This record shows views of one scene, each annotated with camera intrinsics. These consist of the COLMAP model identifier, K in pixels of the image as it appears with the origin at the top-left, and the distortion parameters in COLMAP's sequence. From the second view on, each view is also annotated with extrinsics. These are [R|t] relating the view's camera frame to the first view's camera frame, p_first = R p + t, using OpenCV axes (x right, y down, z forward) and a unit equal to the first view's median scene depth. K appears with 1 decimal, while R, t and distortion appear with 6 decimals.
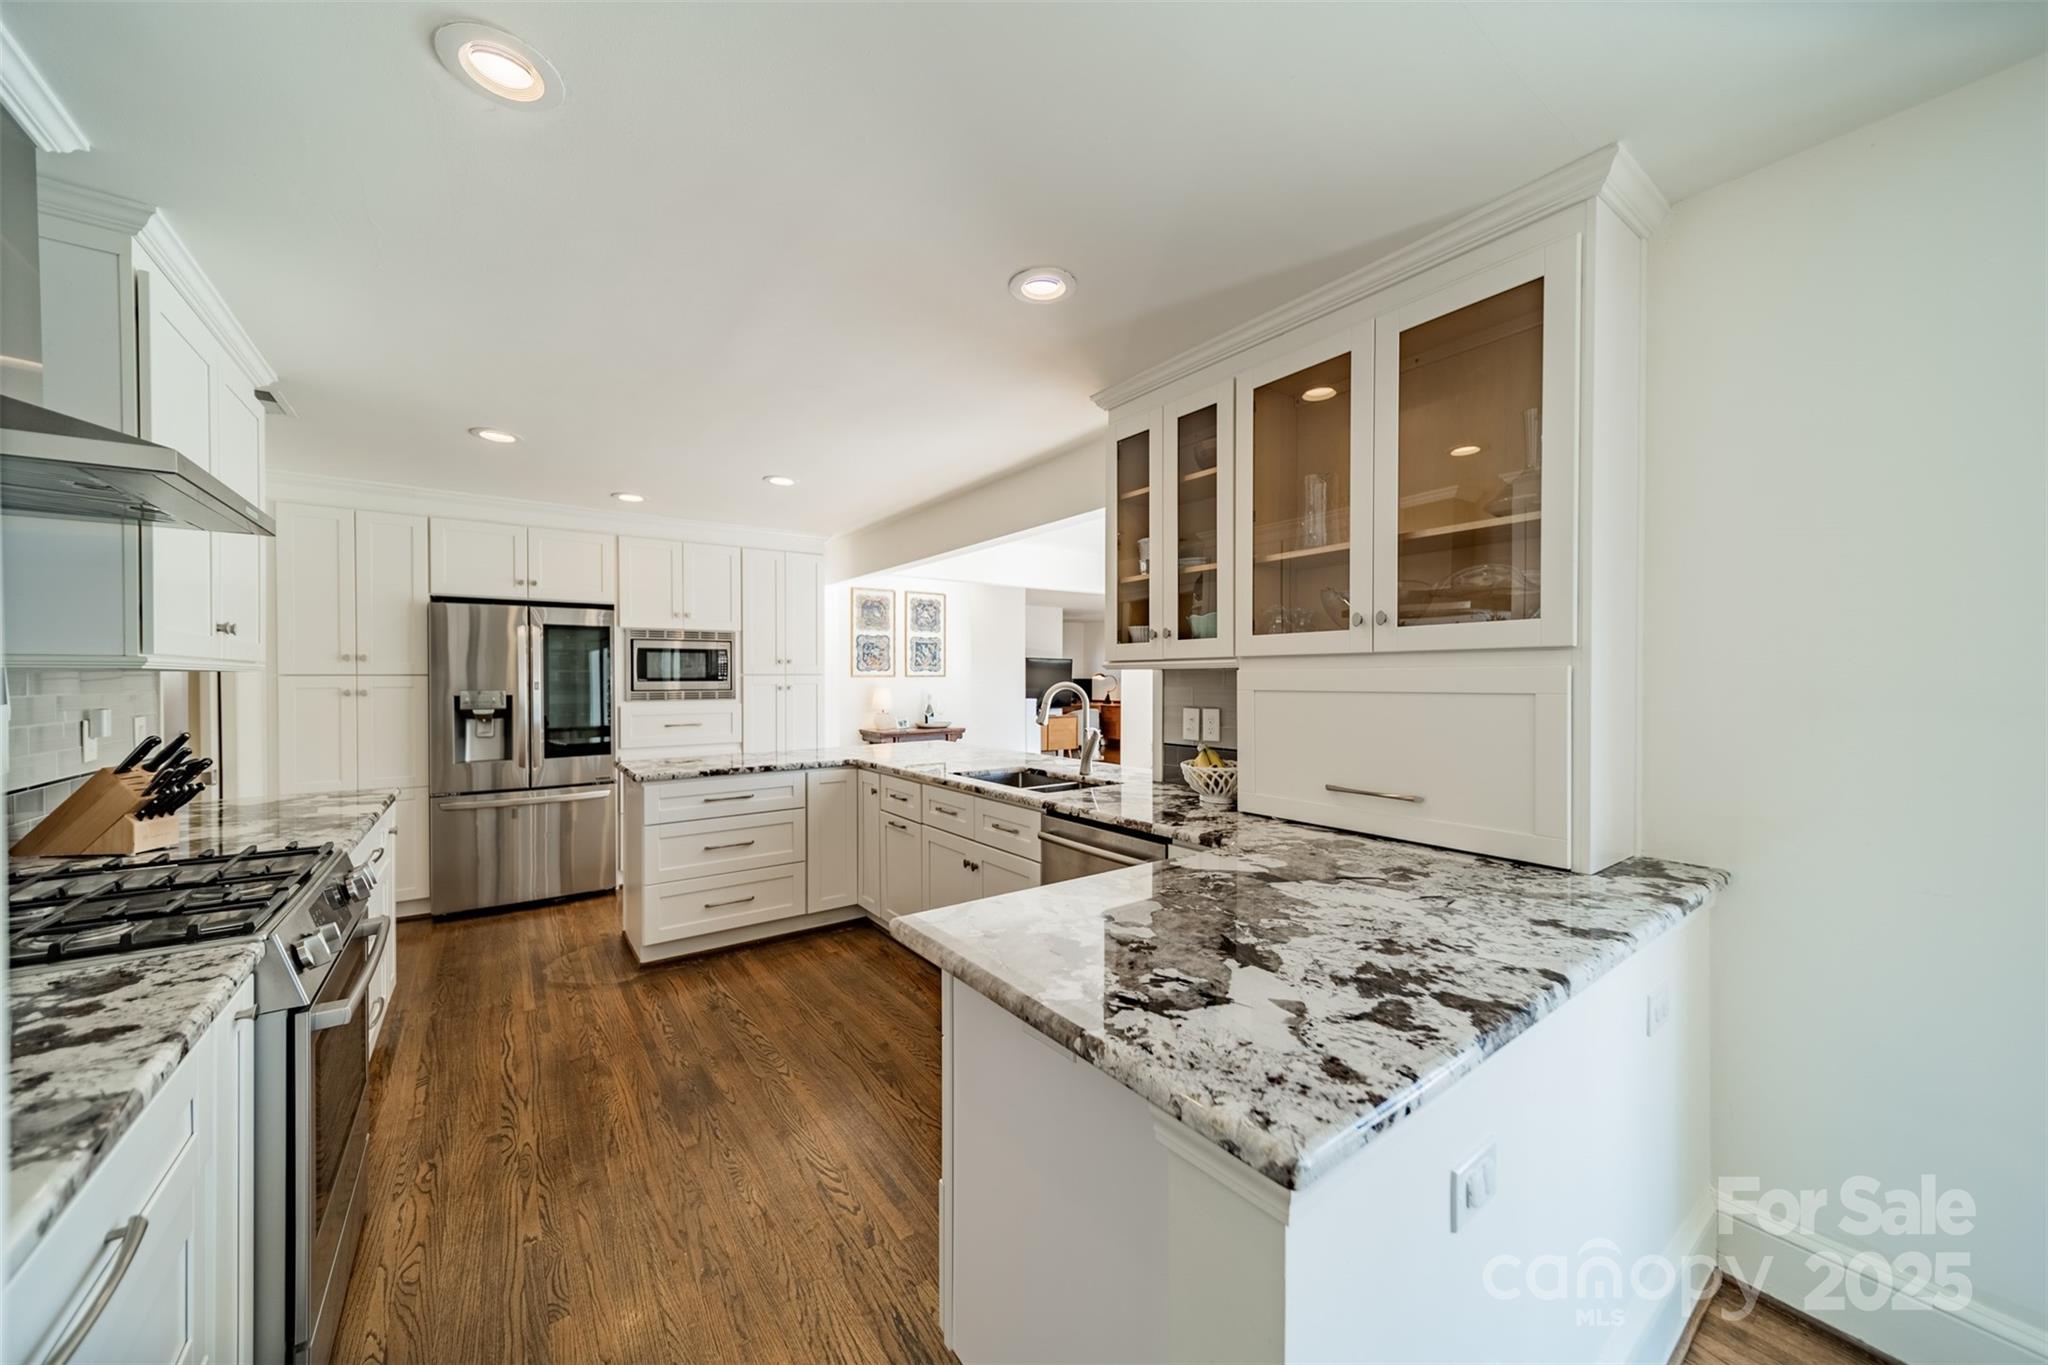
lens RADIAL K [[732.8, 0, 1022.1], [0, 732.8, 681.3], [0, 0, 1]] dist [0.004671, 0.000553]
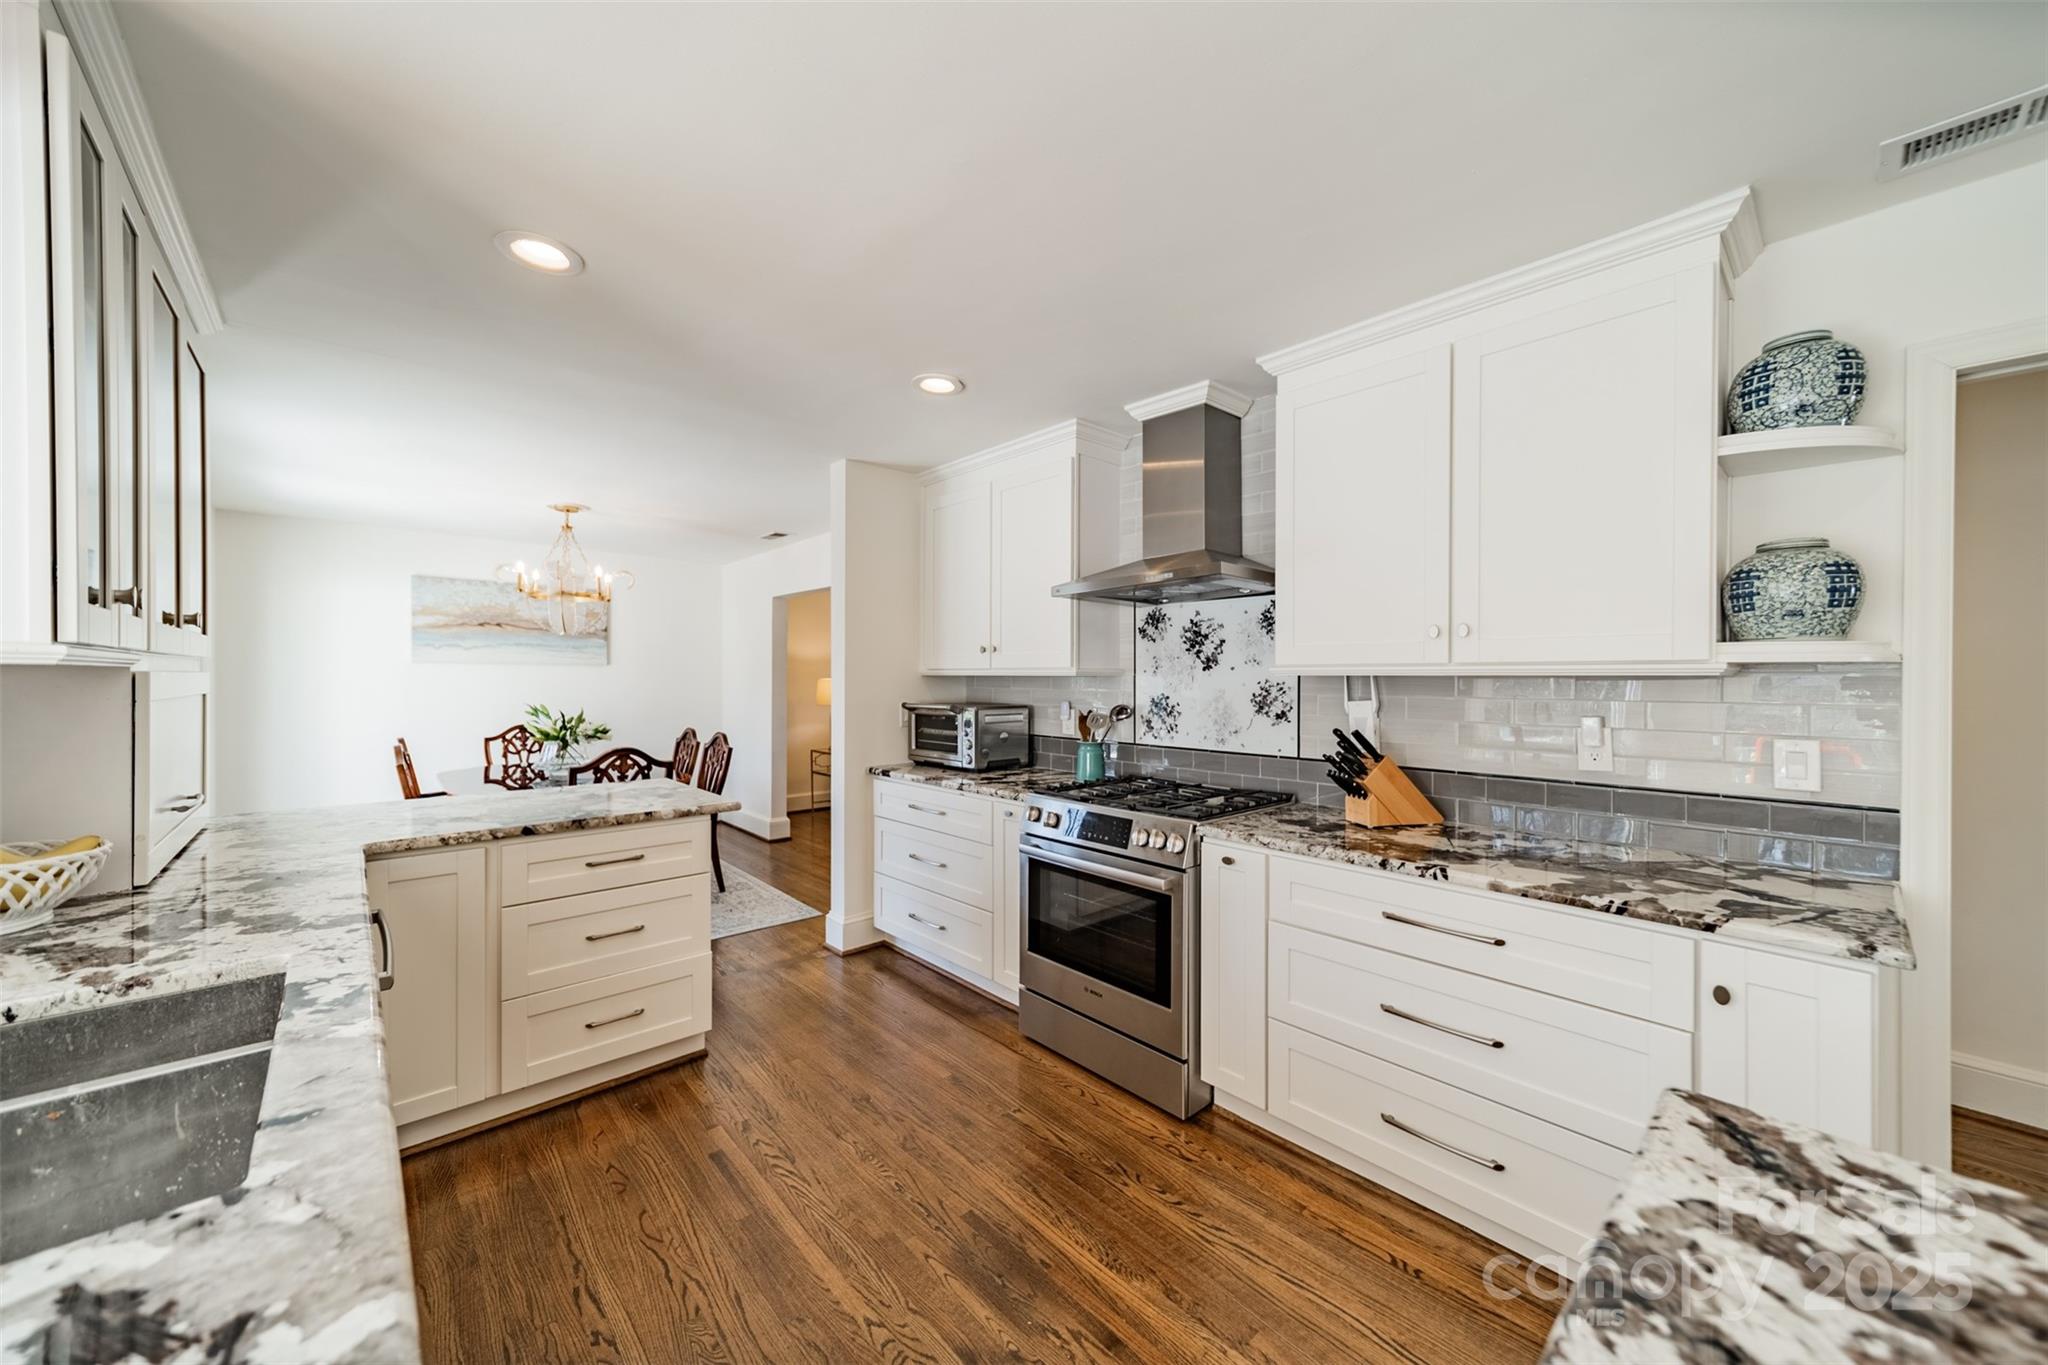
lens RADIAL K [[732.8, 0, 1021.3], [0, 732.8, 682.2], [0, 0, 1]] dist [0.004671, 0.000553]
pose [[-0.993100, -0.000818, -0.117268, -0.222945], [-0.001925, 0.999955, 0.009326, -0.006812], [0.117255, 0.009488, -0.993056, 0.970634]]
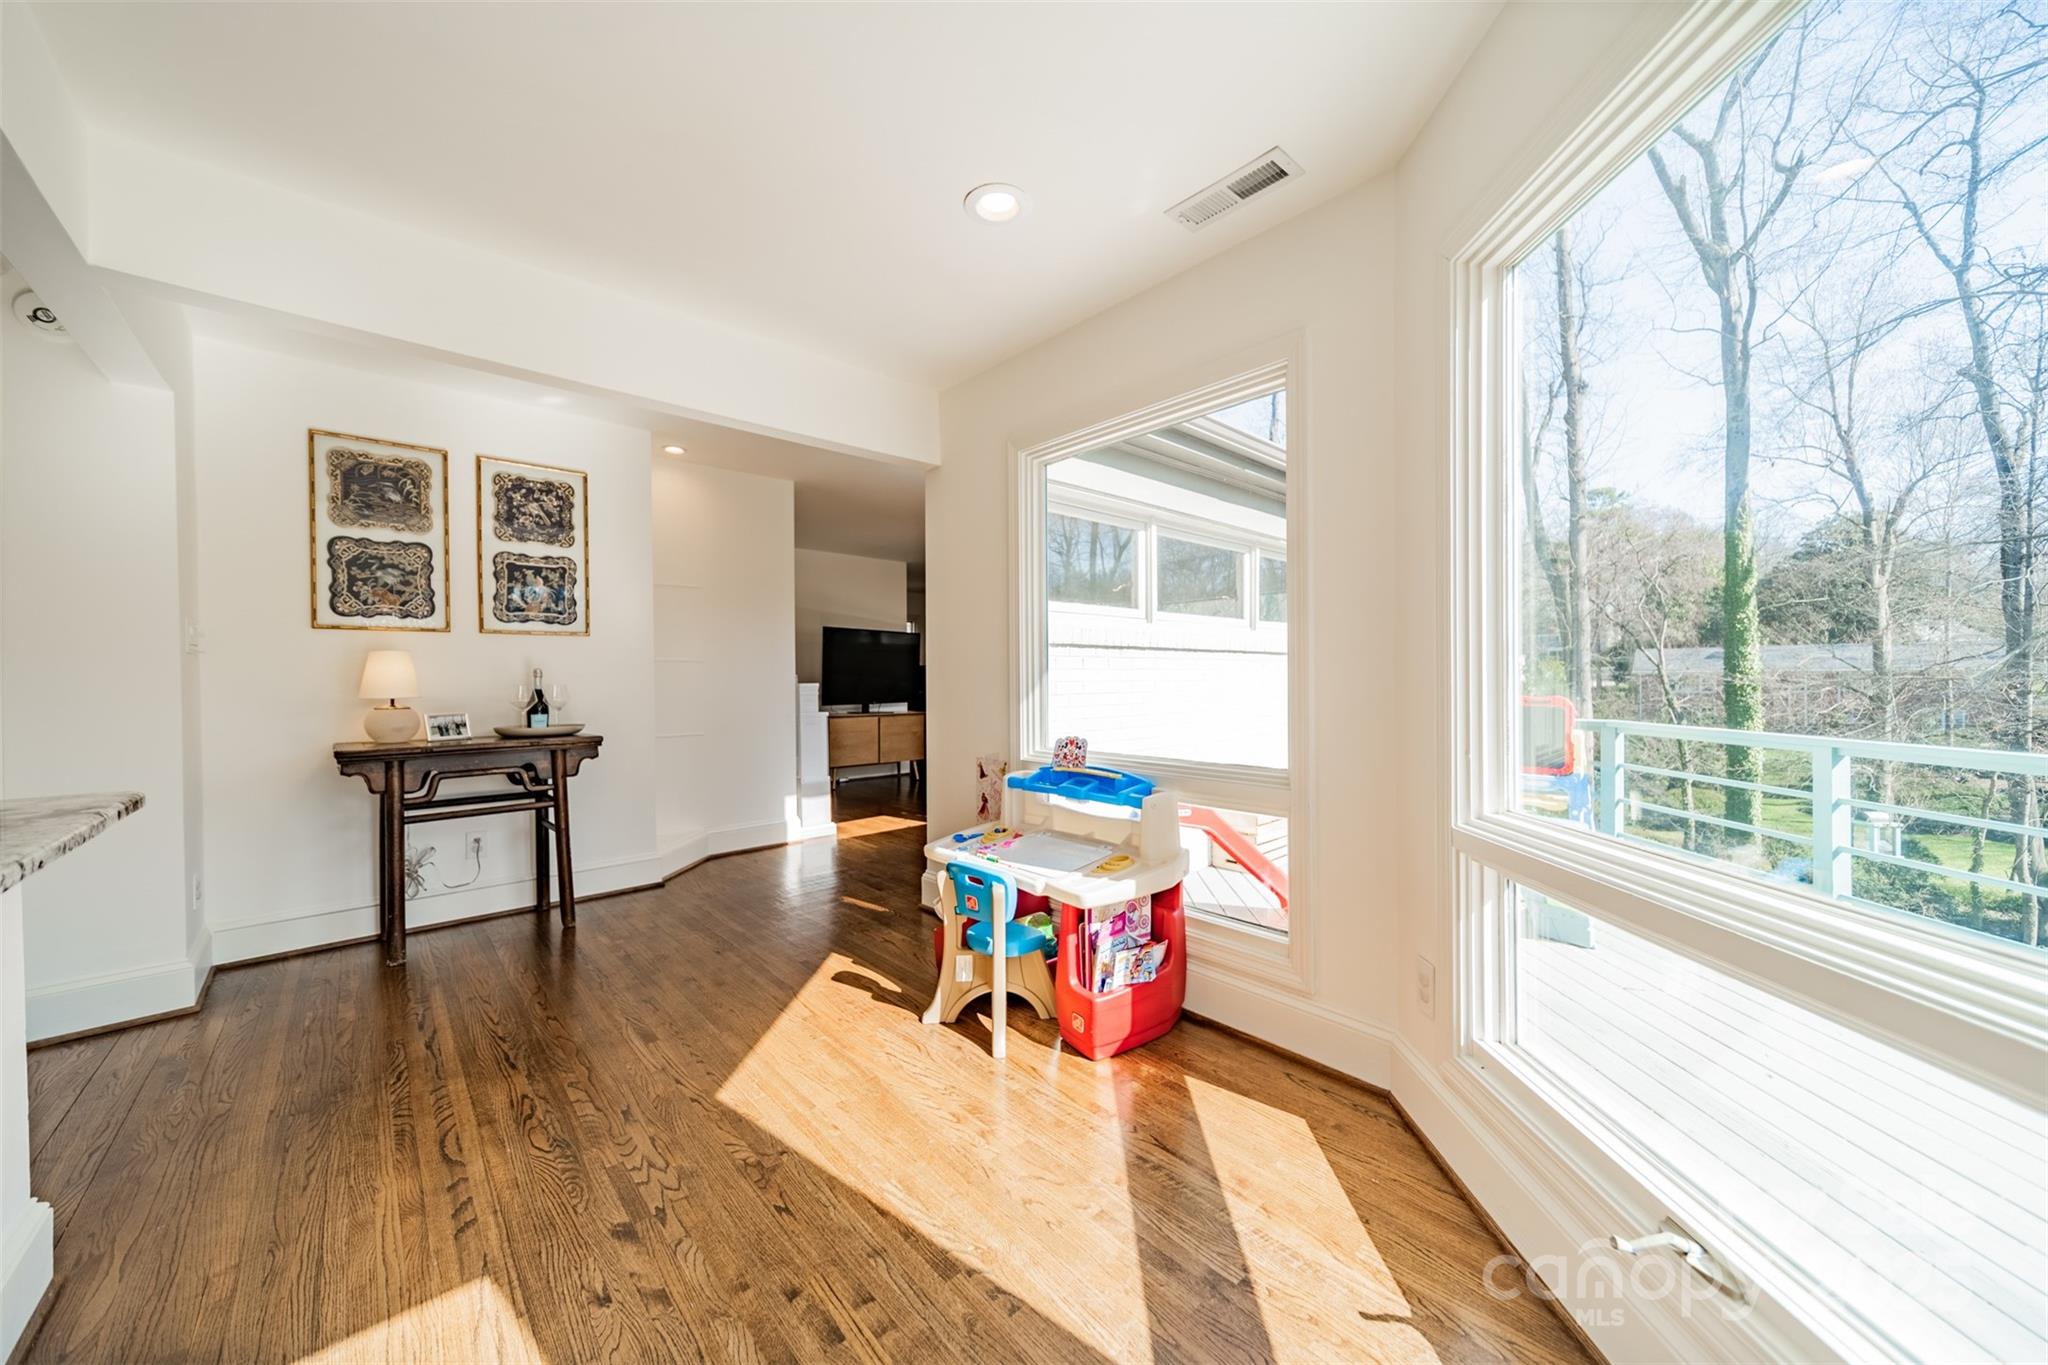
lens RADIAL K [[732.8, 0, 1040.7], [0, 732.8, 684.0], [0, 0, 1]] dist [0.004671, 0.000553]
pose [[0.992109, -0.006865, 0.125194, 0.252738], [0.006787, 0.999976, 0.001049, 0.051043], [-0.125198, -0.000191, 0.992132, 0.801146]]
